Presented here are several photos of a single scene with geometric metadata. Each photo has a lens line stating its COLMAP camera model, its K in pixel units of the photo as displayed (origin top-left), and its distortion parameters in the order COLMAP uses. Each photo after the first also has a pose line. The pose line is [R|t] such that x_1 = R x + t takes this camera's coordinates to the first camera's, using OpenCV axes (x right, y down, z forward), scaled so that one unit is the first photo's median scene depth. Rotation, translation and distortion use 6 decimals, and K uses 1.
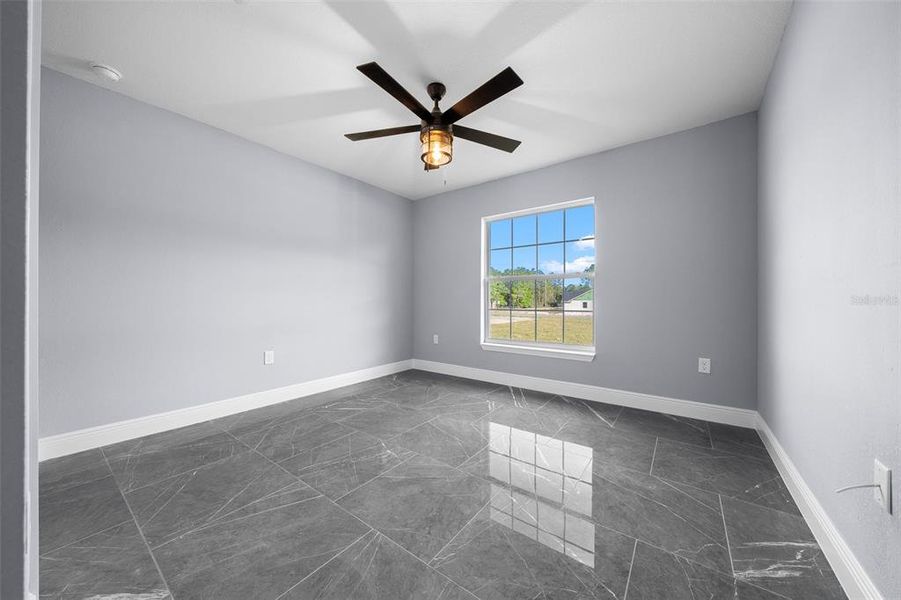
lens RADIAL K [[311.7, 0, 450.5], [0, 311.7, 300.0], [0, 0, 1]] dist [-0.000022, -0.000011]
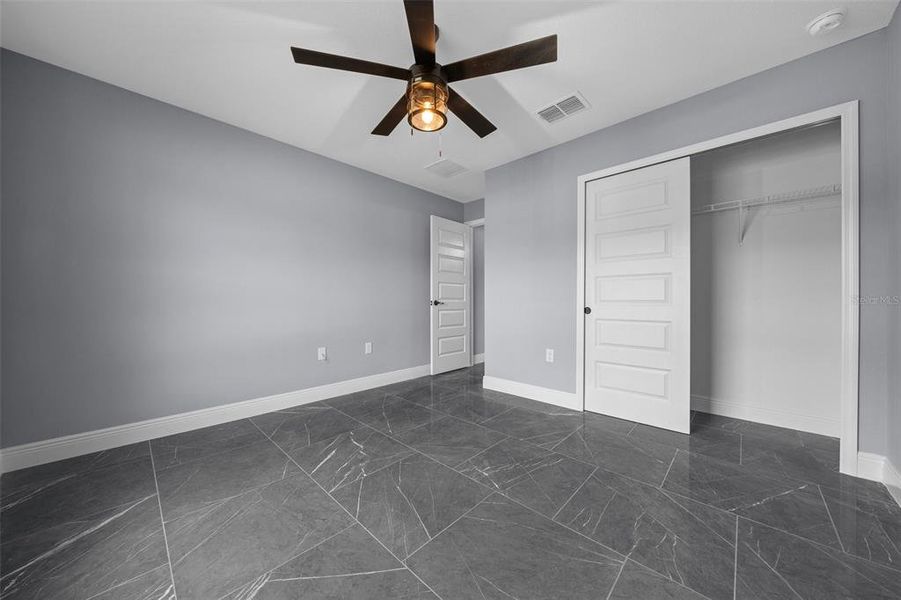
lens RADIAL K [[311.7, 0, 450.5], [0, 311.7, 300.0], [0, 0, 1]] dist [-0.000022, -0.000011]
pose [[-0.992613, 0.004375, 0.121242, -0.218857], [0.003462, 0.999964, -0.007738, 0.008752], [-0.121271, -0.007261, -0.992593, 1.966214]]
